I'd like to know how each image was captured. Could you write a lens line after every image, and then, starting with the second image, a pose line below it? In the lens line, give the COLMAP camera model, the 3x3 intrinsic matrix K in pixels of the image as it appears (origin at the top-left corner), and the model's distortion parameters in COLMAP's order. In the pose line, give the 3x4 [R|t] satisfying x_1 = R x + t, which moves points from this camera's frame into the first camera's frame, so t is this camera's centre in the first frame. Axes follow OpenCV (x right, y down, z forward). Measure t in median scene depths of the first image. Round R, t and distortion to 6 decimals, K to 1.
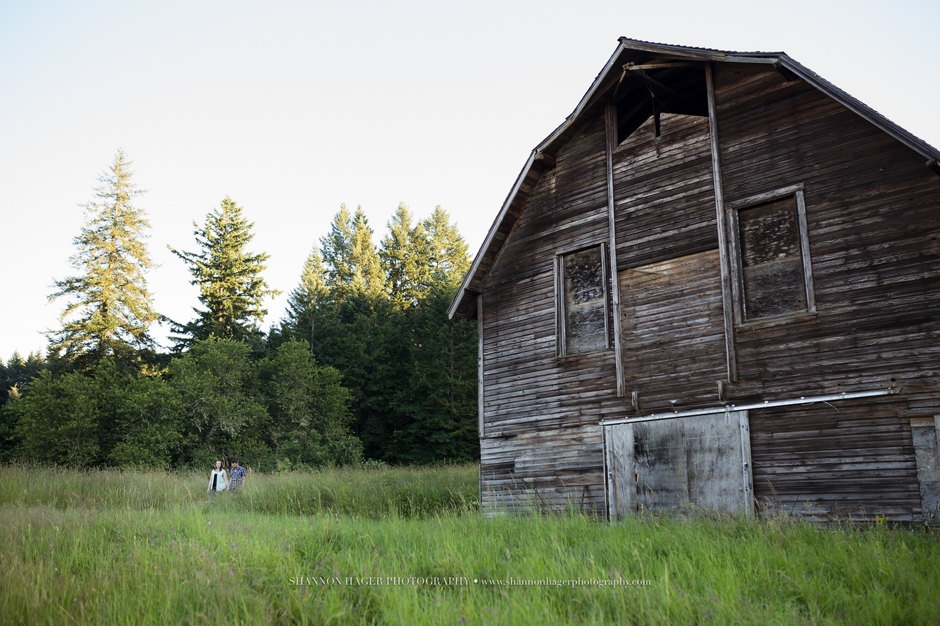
lens RADIAL K [[903.6, 0, 470.0], [0, 903.6, 313.0], [0, 0, 1]] dist [-0.016524, -0.014944]
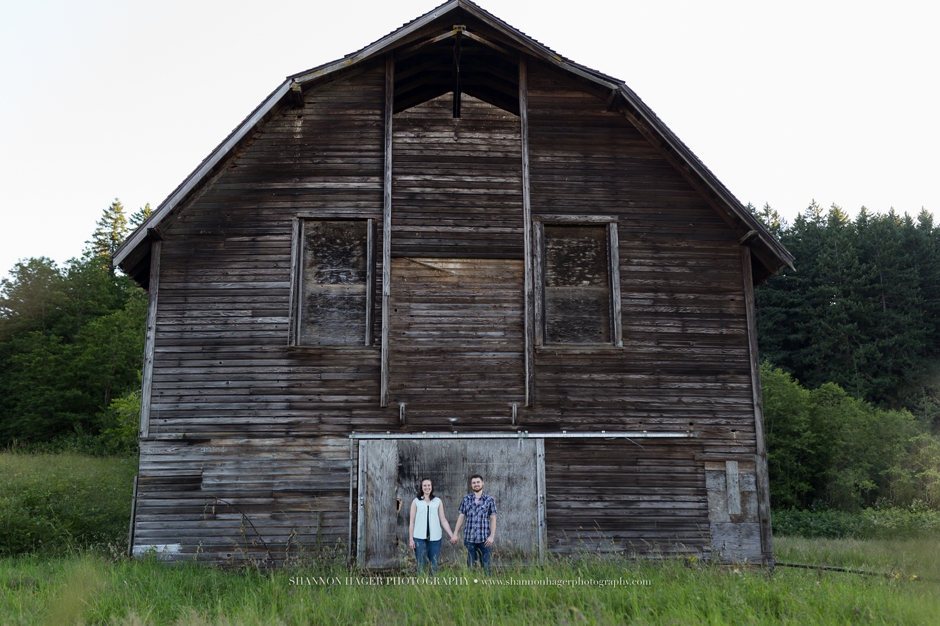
lens RADIAL K [[903.6, 0, 470.0], [0, 903.6, 313.0], [0, 0, 1]] dist [-0.016524, -0.014944]
pose [[0.671121, 0.170005, 0.721592, -0.401724], [-0.171521, 0.982549, -0.071961, 0.055157], [-0.721233, -0.075473, 0.688568, 0.383571]]
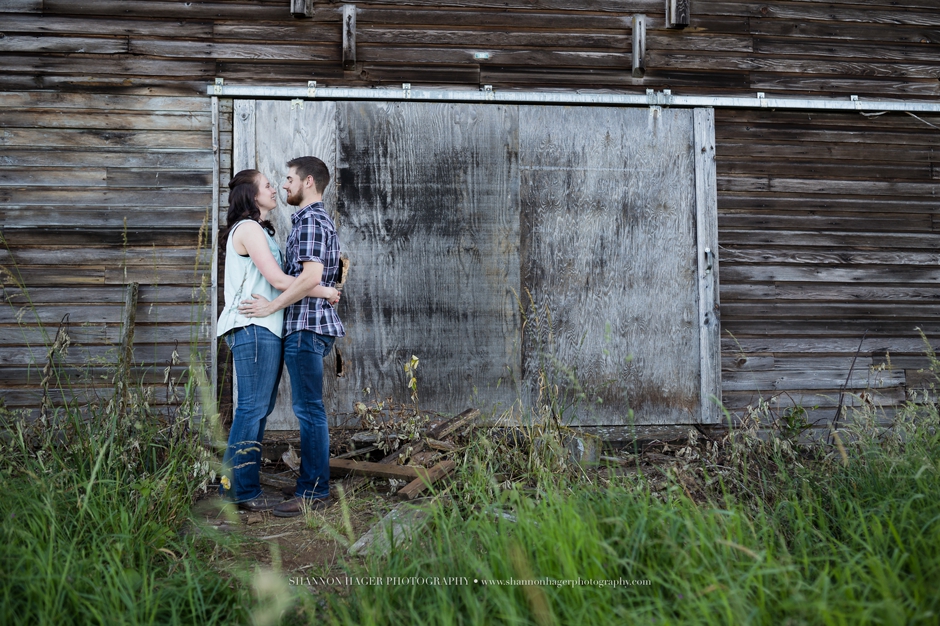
lens RADIAL K [[903.6, 0, 470.0], [0, 903.6, 313.0], [0, 0, 1]] dist [-0.016524, -0.014944]
pose [[0.643603, 0.035008, 0.764558, -0.030734], [-0.179795, 0.977914, 0.106573, 0.152871], [-0.743941, -0.206055, 0.635683, 0.749629]]
